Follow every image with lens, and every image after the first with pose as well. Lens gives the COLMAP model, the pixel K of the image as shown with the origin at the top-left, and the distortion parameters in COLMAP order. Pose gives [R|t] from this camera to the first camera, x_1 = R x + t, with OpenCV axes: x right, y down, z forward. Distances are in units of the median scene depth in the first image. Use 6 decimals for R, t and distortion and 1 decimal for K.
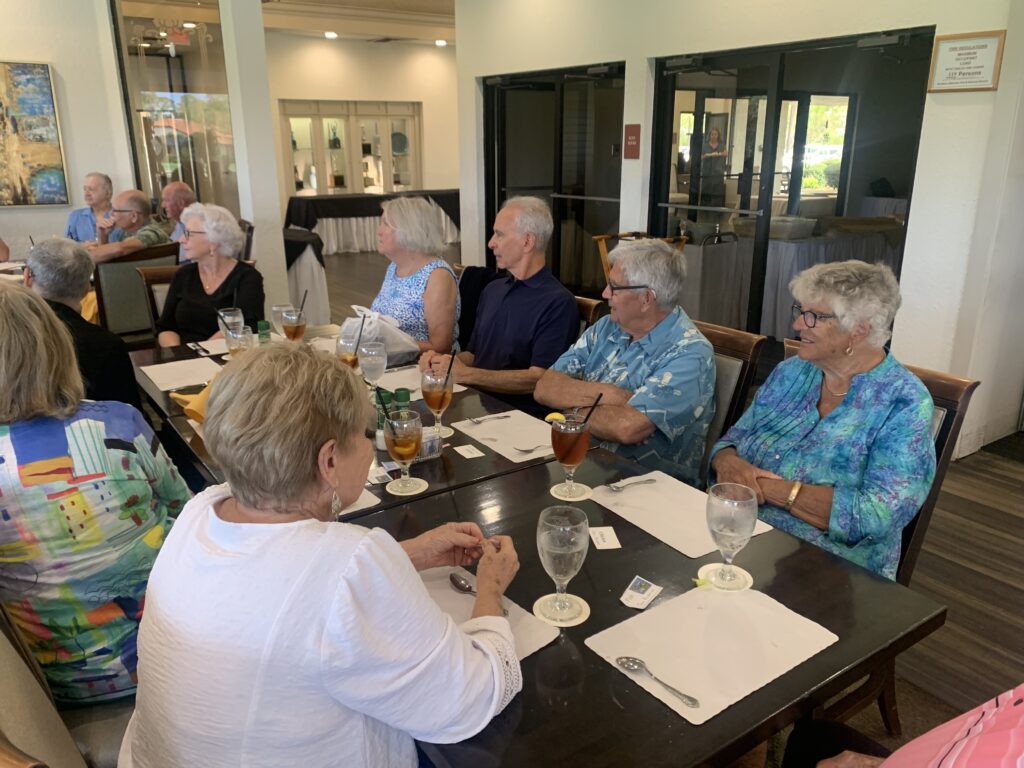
lens RADIAL K [[785.3, 0, 506.5], [0, 785.3, 381.0], [0, 0, 1]] dist [0.010544, -0.002646]
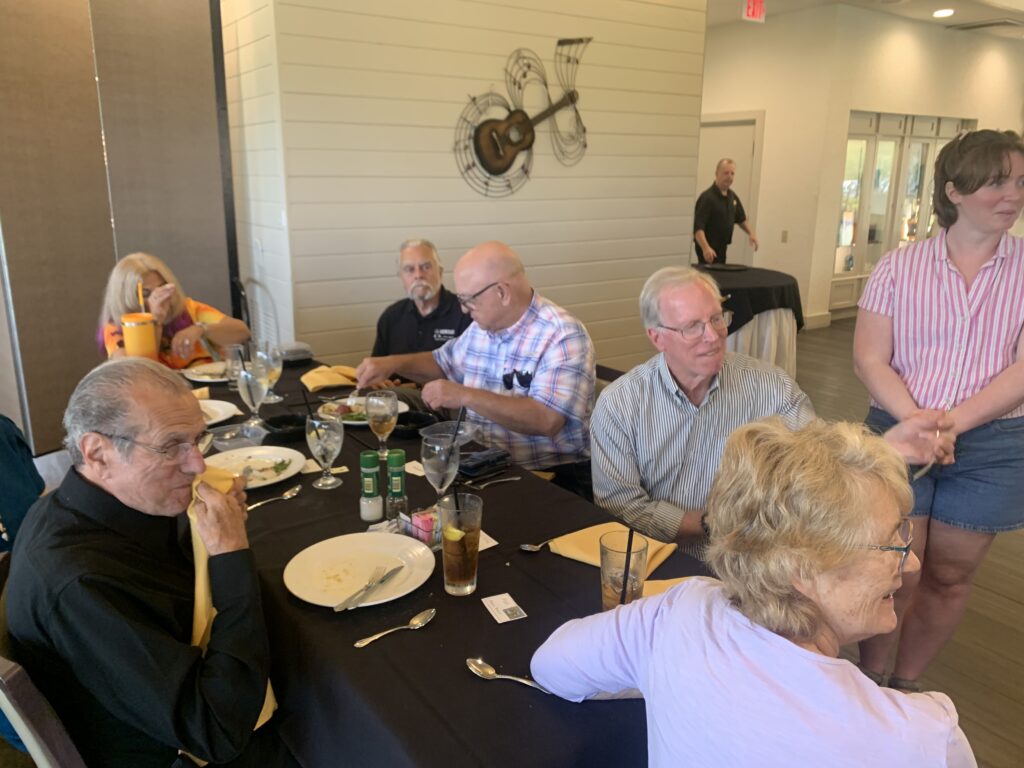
lens RADIAL K [[785.3, 0, 516.5], [0, 785.3, 381.4], [0, 0, 1]] dist [0.010544, -0.002646]
pose [[0.999888, 0.013688, -0.006043, -1.089797], [-0.013900, 0.999230, -0.036693, -0.209280], [0.005536, 0.036772, 0.999308, 0.703634]]
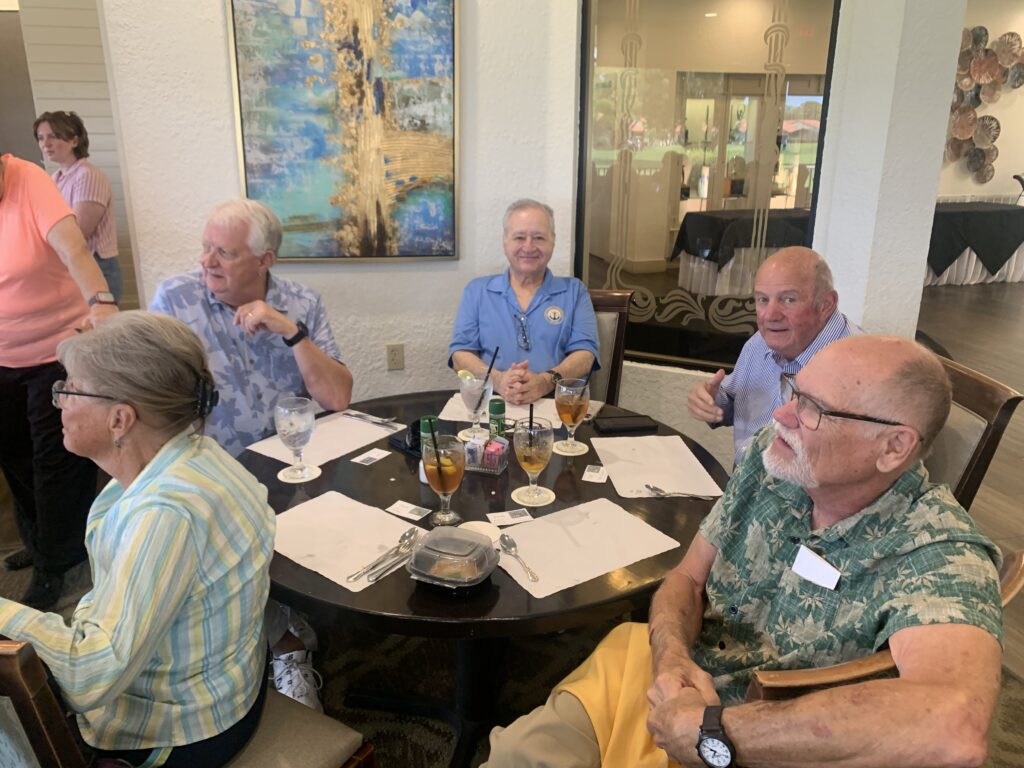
lens RADIAL K [[785.3, 0, 511.1], [0, 785.3, 381.8], [0, 0, 1]] dist [0.010544, -0.002646]
pose [[0.949160, 0.107982, -0.295693, -0.372560], [-0.103748, 0.994150, 0.030020, -0.167246], [0.297205, 0.002184, 0.954811, 0.543799]]
